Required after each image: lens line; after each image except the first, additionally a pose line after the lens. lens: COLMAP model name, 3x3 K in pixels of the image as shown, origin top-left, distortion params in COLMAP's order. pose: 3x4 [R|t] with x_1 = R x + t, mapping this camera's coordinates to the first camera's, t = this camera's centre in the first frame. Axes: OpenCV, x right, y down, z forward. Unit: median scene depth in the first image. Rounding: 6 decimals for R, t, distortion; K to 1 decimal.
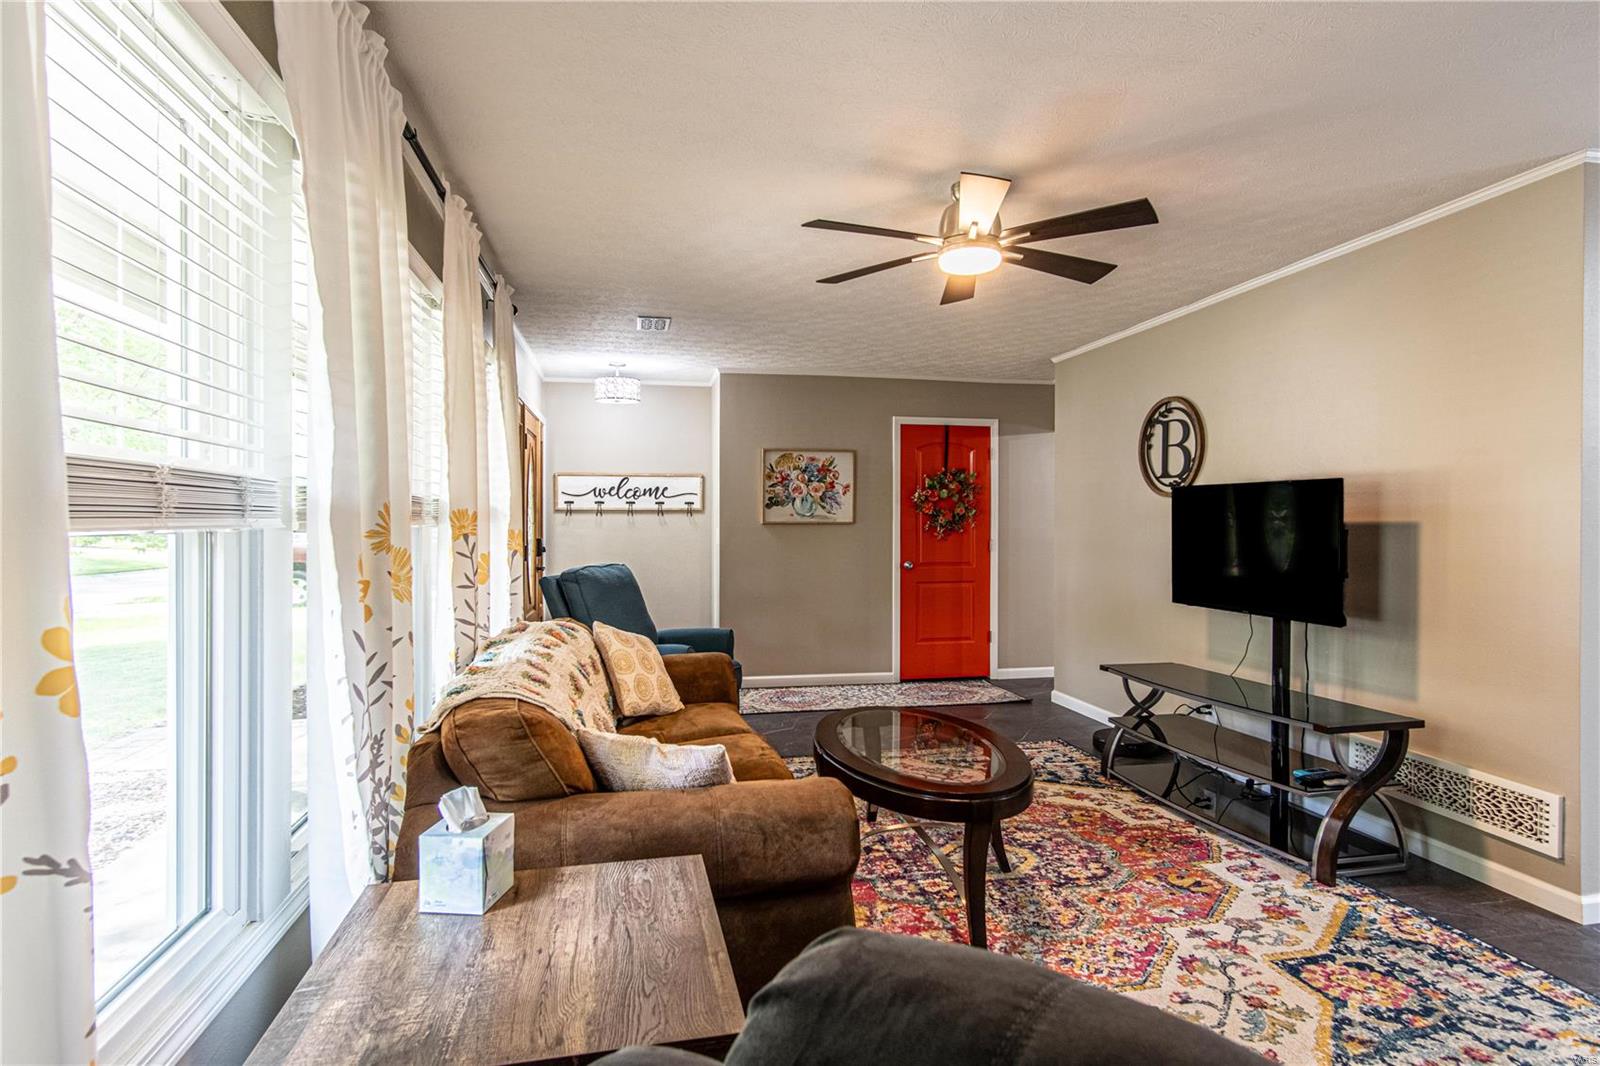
lens RADIAL K [[854.9, 0, 815.4], [0, 854.9, 534.9], [0, 0, 1]] dist [-0.003799, 0.006062]
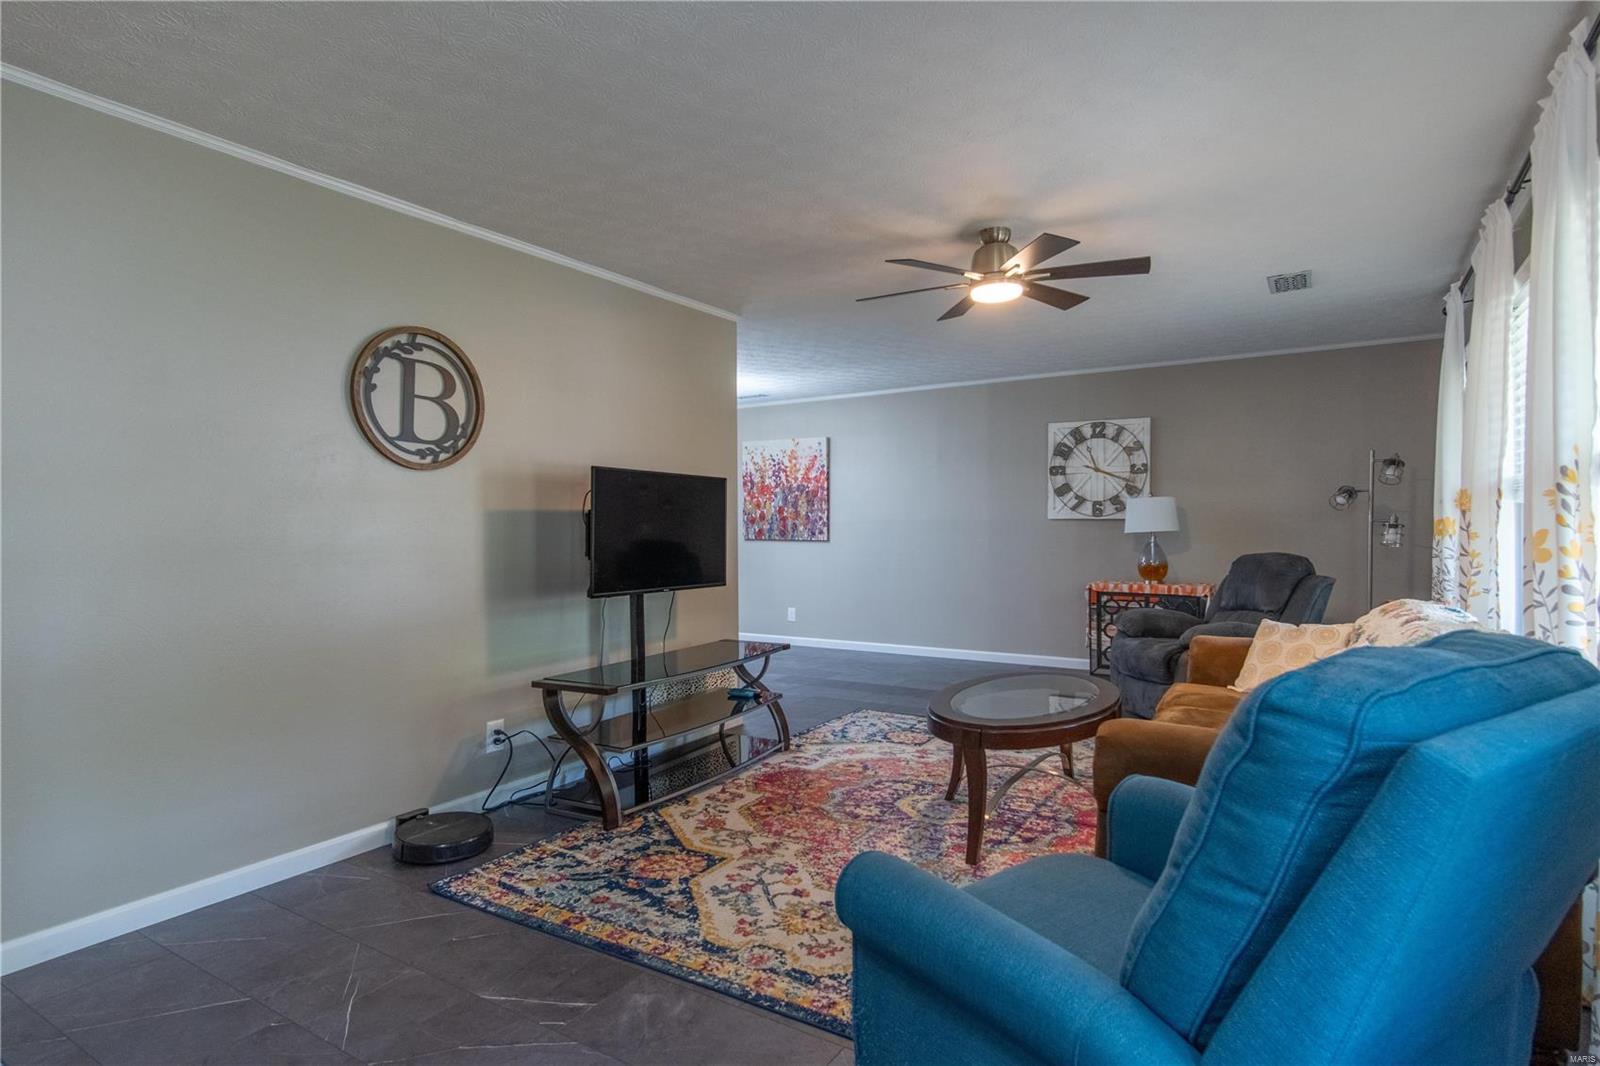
lens RADIAL K [[854.9, 0, 789.9], [0, 854.9, 537.6], [0, 0, 1]] dist [-0.003799, 0.006062]
pose [[-0.706489, -0.004028, 0.707713, -0.384841], [0.017795, 0.999567, 0.023454, 0.000006], [-0.707500, 0.029164, -0.706111, 1.671282]]
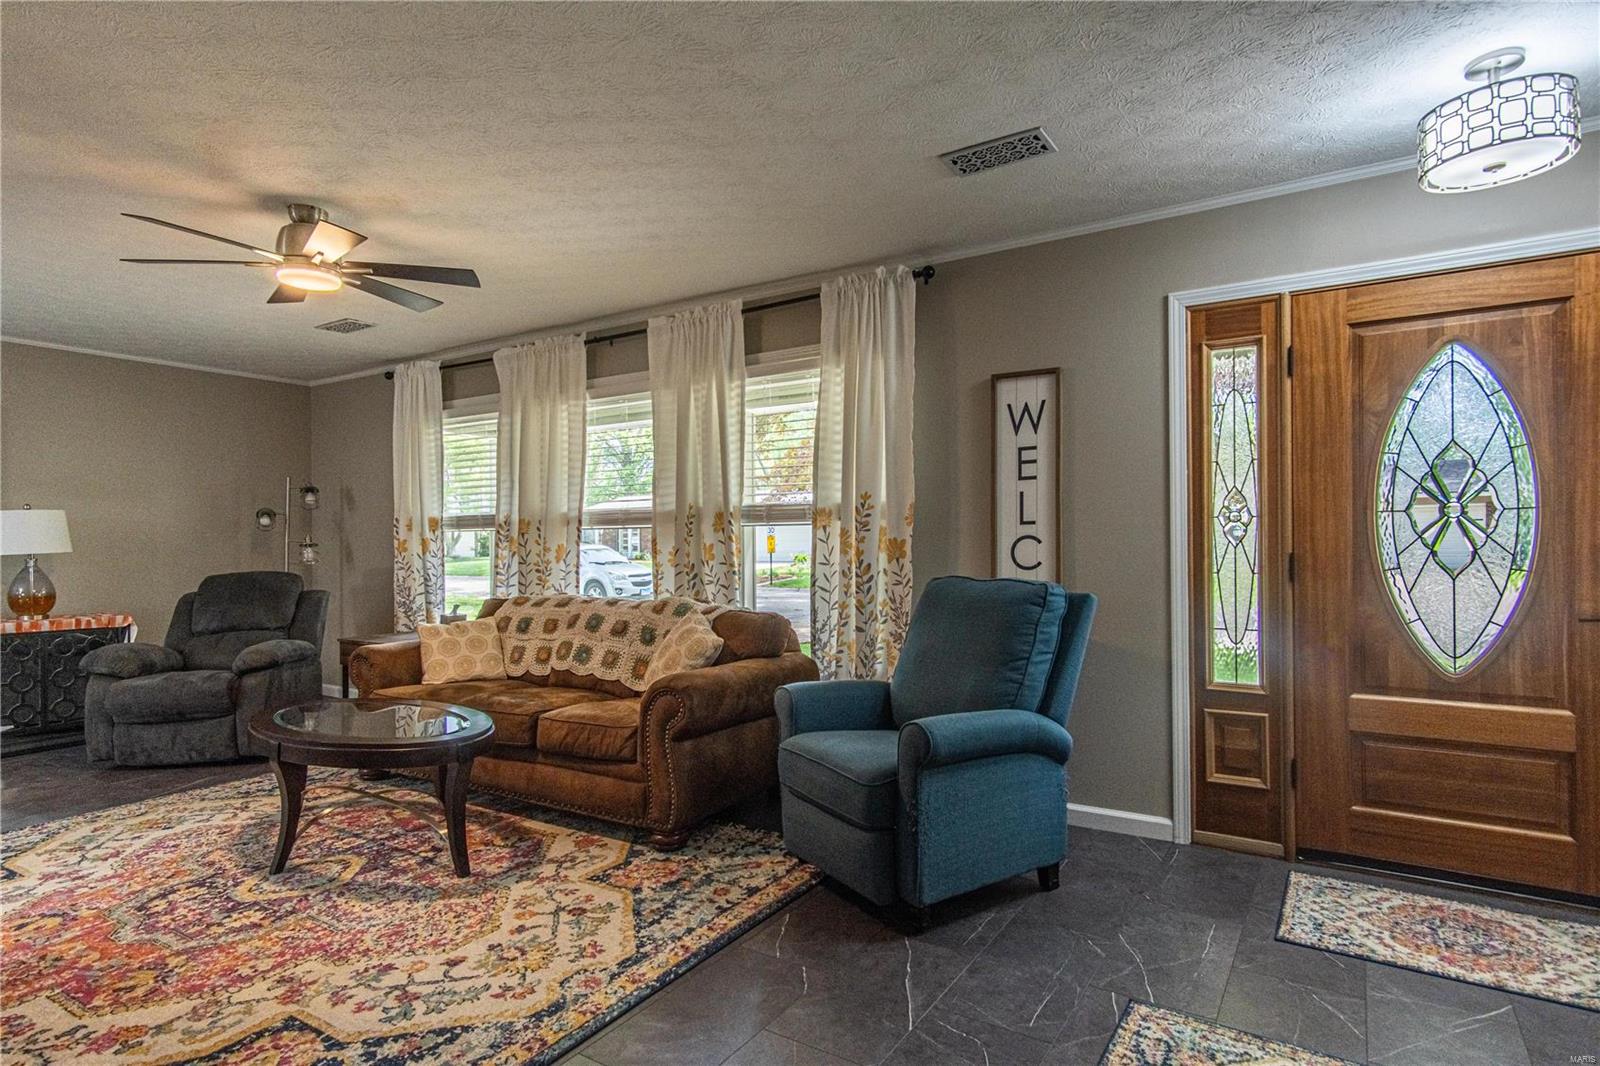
lens RADIAL K [[854.9, 0, 820.1], [0, 854.9, 535.4], [0, 0, 1]] dist [-0.003799, 0.006062]
pose [[-0.701989, 0.006585, -0.712158, 0.406101], [-0.001278, 0.999944, 0.010506, -0.005538], [0.712187, 0.008285, -0.701941, 1.803646]]
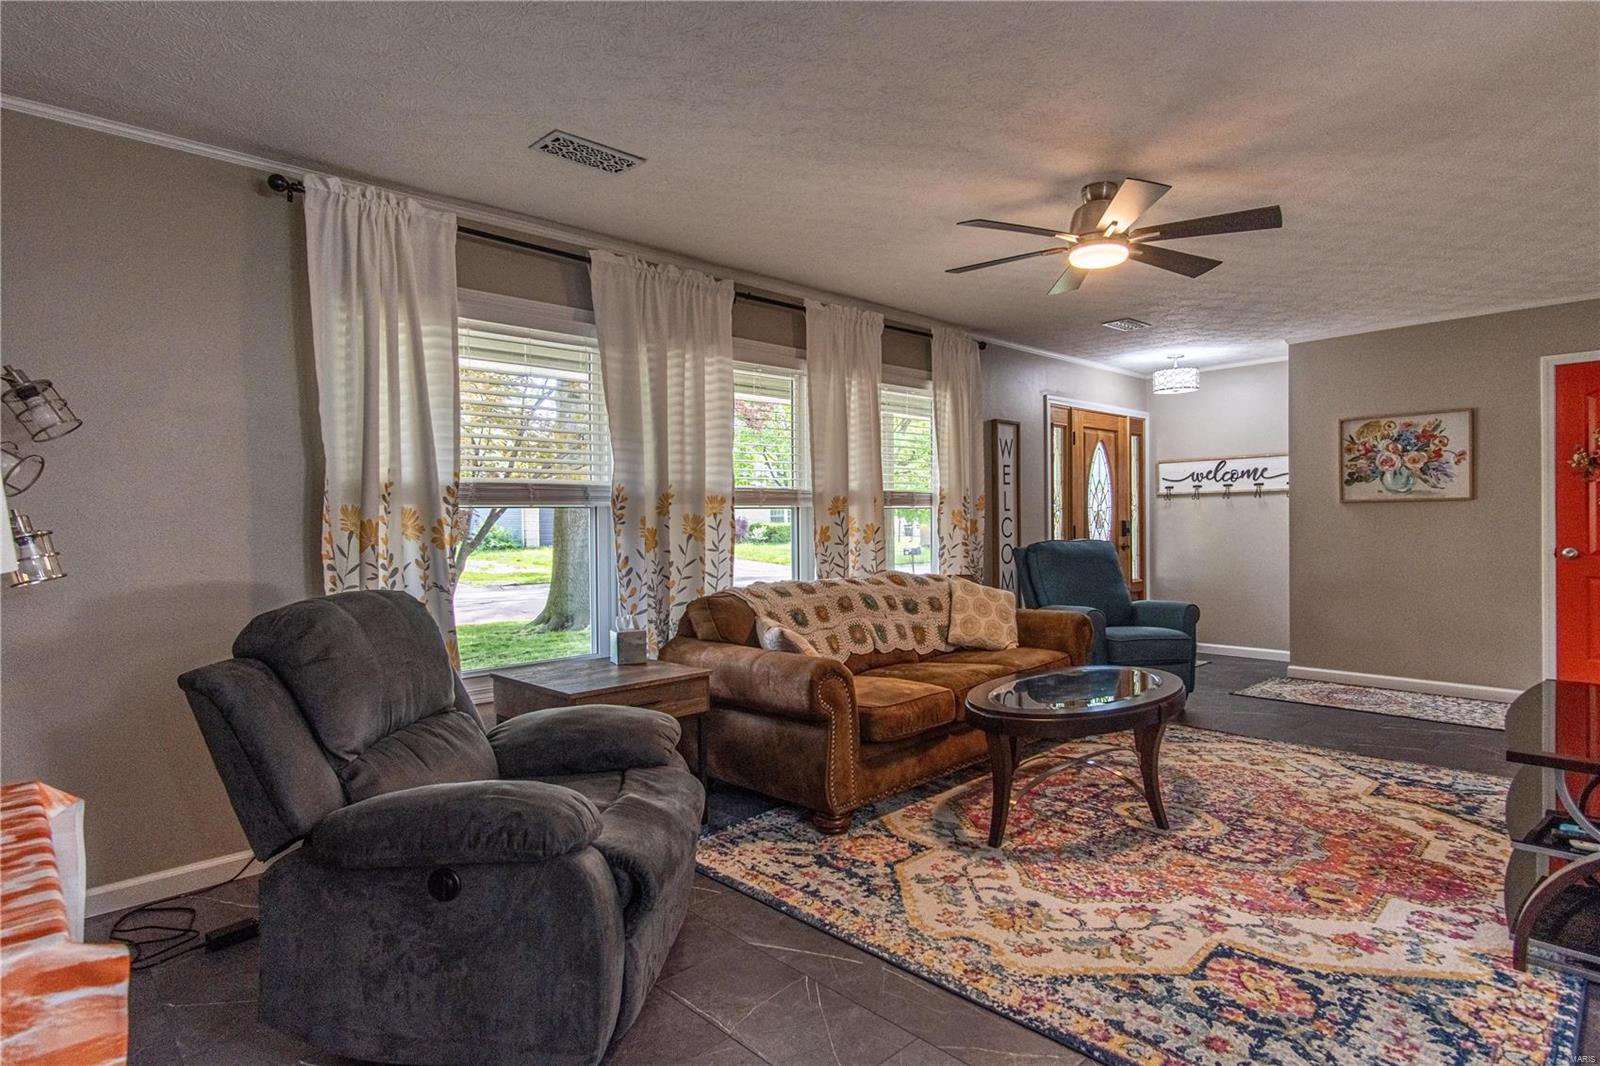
lens RADIAL K [[854.9, 0, 793.1], [0, 854.9, 519.0], [0, 0, 1]] dist [-0.003799, 0.006062]
pose [[0.519057, -0.010526, -0.854675, 0.740148], [0.000732, 0.999929, -0.011870, 0.026809], [0.854740, 0.005536, 0.519028, 0.067835]]
